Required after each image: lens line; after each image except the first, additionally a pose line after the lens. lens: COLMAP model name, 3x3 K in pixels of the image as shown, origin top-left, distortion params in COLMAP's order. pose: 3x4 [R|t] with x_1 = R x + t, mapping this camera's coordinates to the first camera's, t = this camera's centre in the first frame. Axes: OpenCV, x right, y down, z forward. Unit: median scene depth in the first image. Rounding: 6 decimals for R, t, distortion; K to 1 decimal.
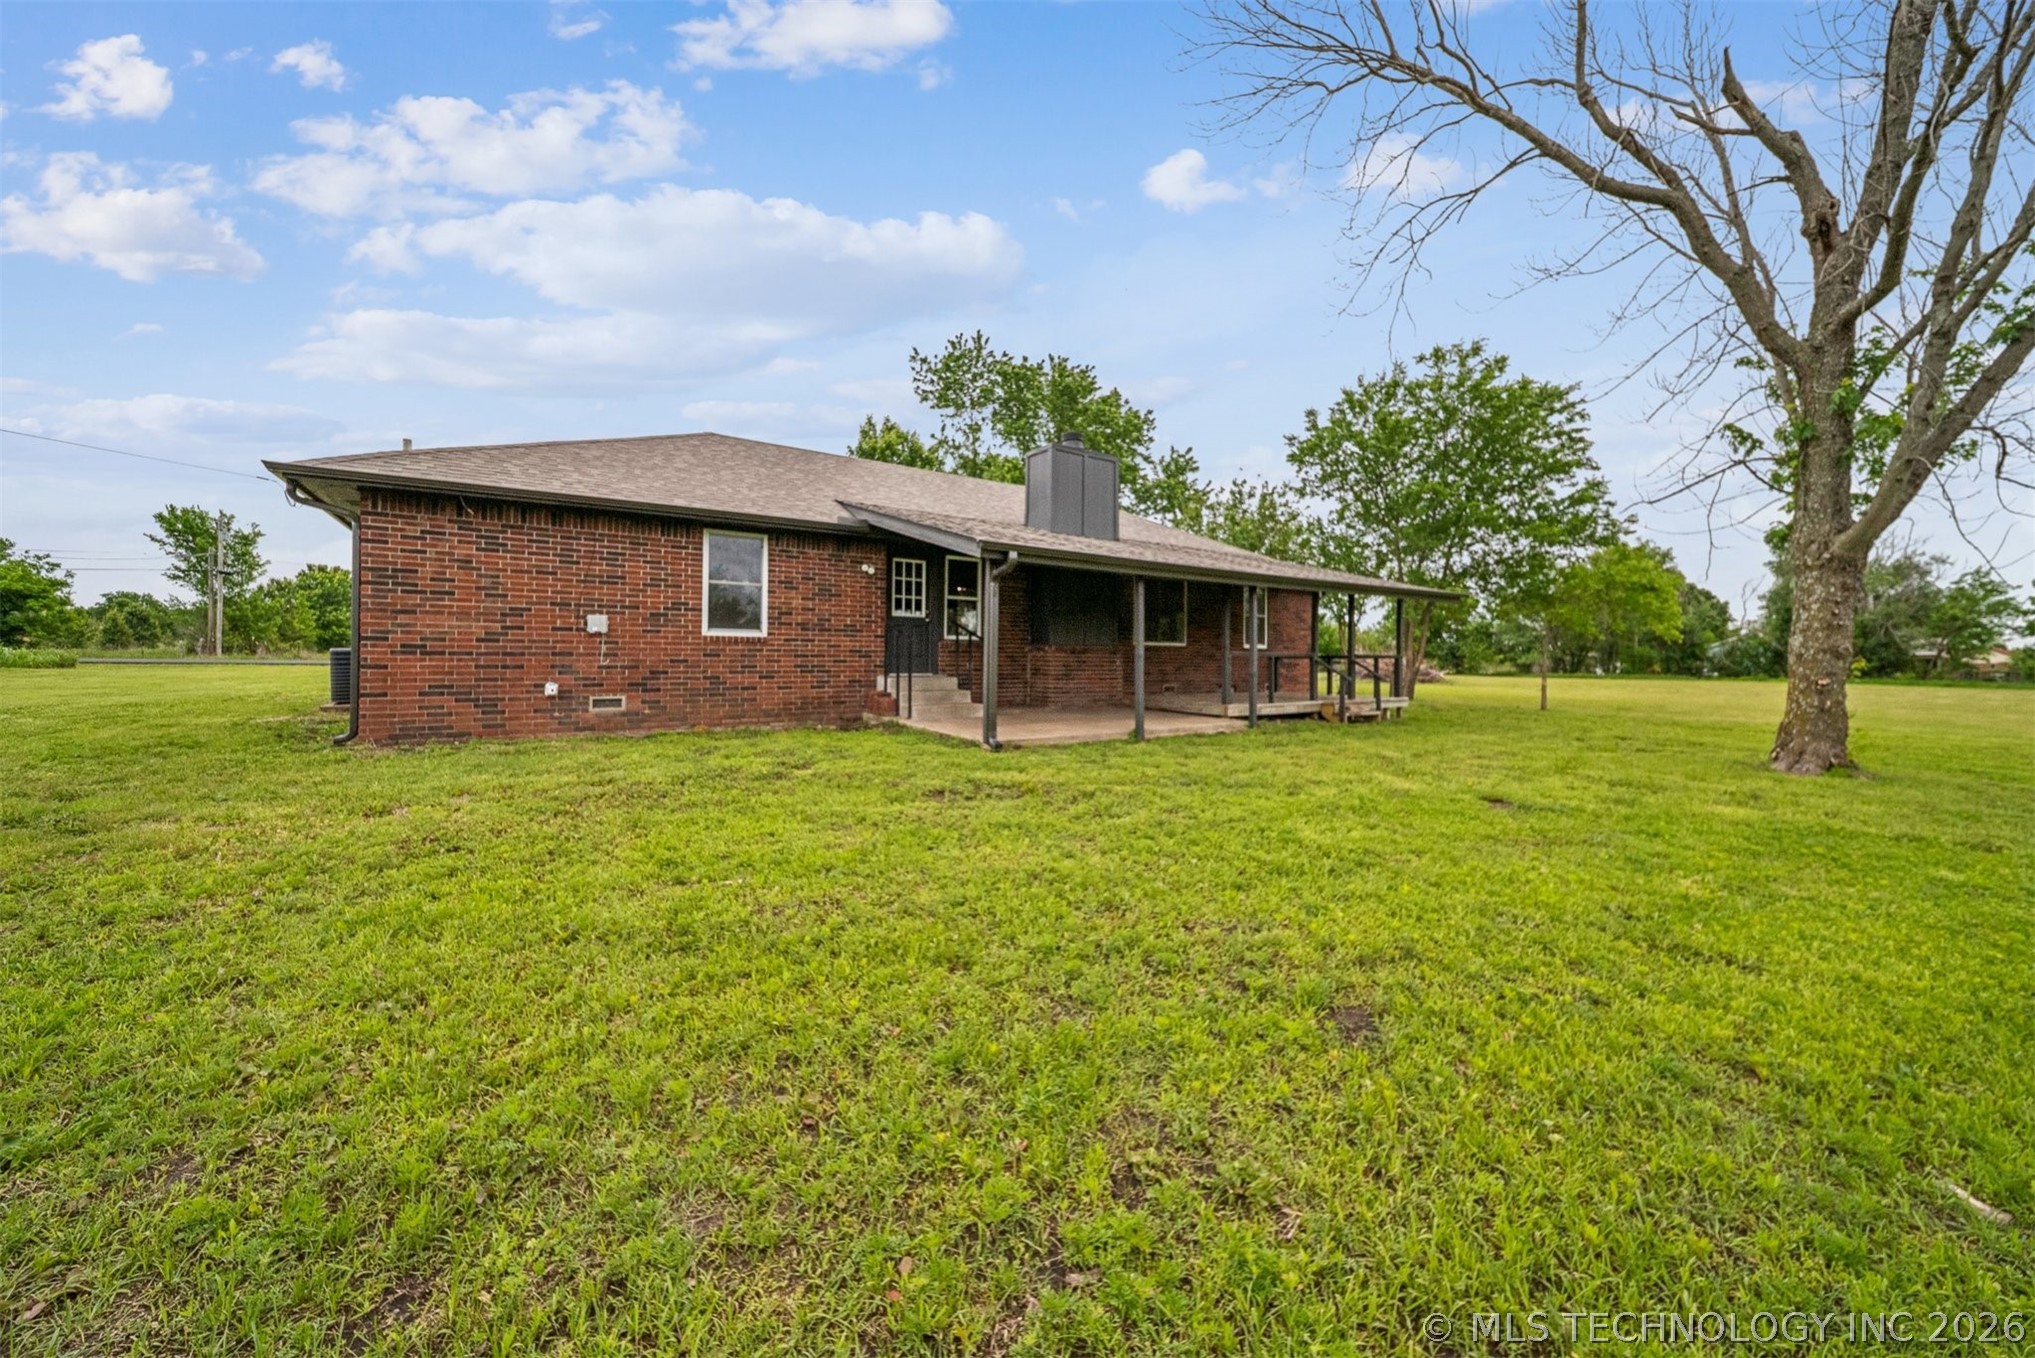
lens RADIAL K [[740.1, 0, 1013.8], [0, 740.1, 678.6], [0, 0, 1]] dist [0.006940, 0.000002]
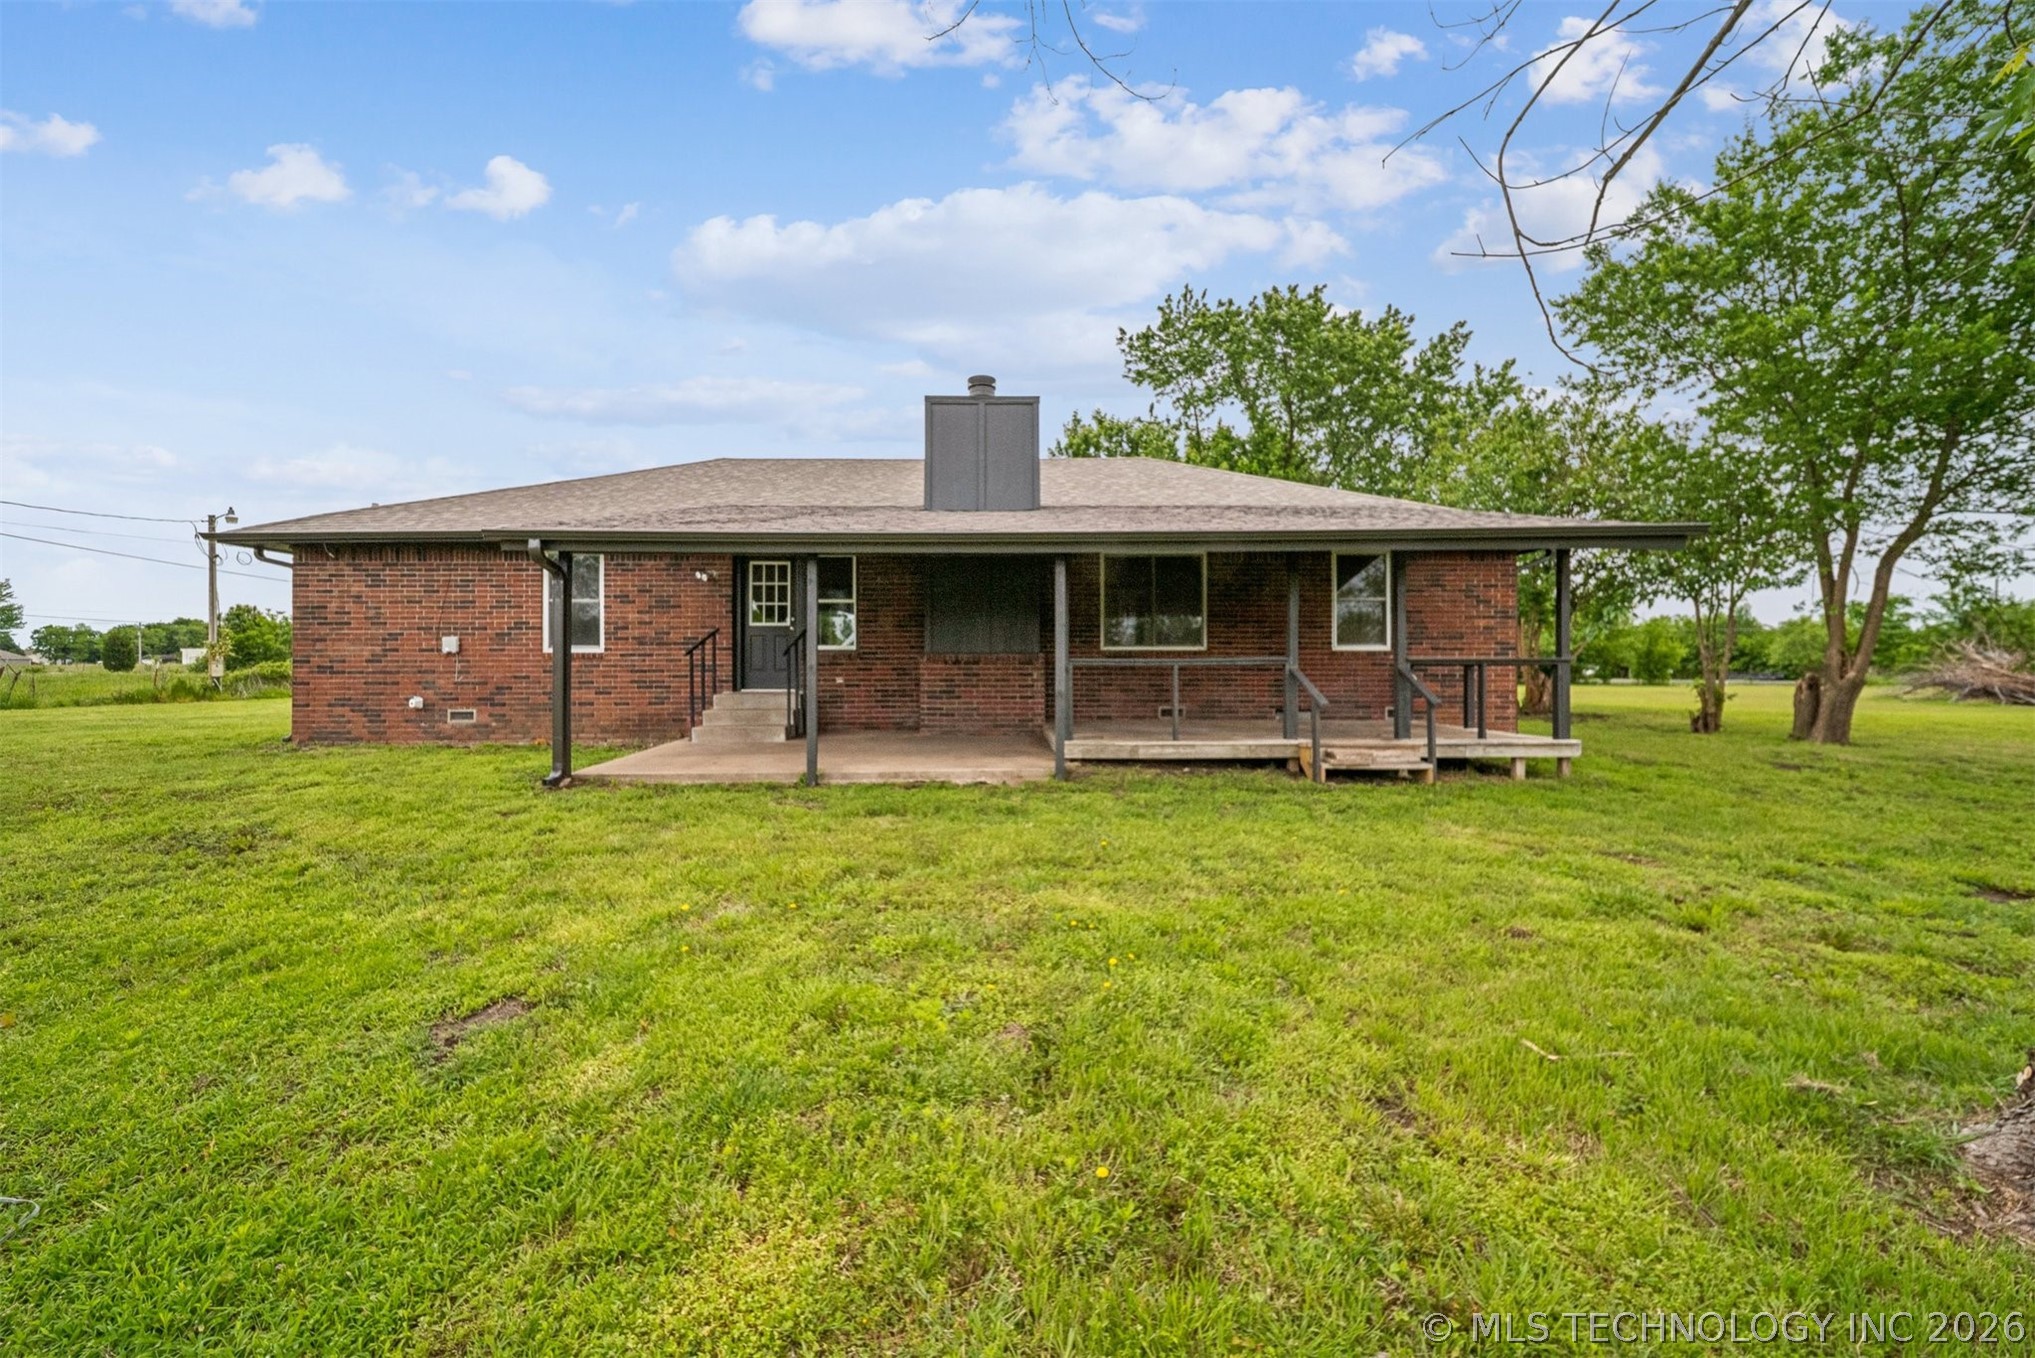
lens RADIAL K [[740.1, 0, 1014.5], [0, 740.1, 678.4], [0, 0, 1]] dist [0.006940, 0.000002]
pose [[0.822574, -0.004003, -0.568644, 0.604070], [-0.006621, 0.999840, -0.016615, -0.007724], [0.568619, 0.017432, 0.822416, 0.437462]]
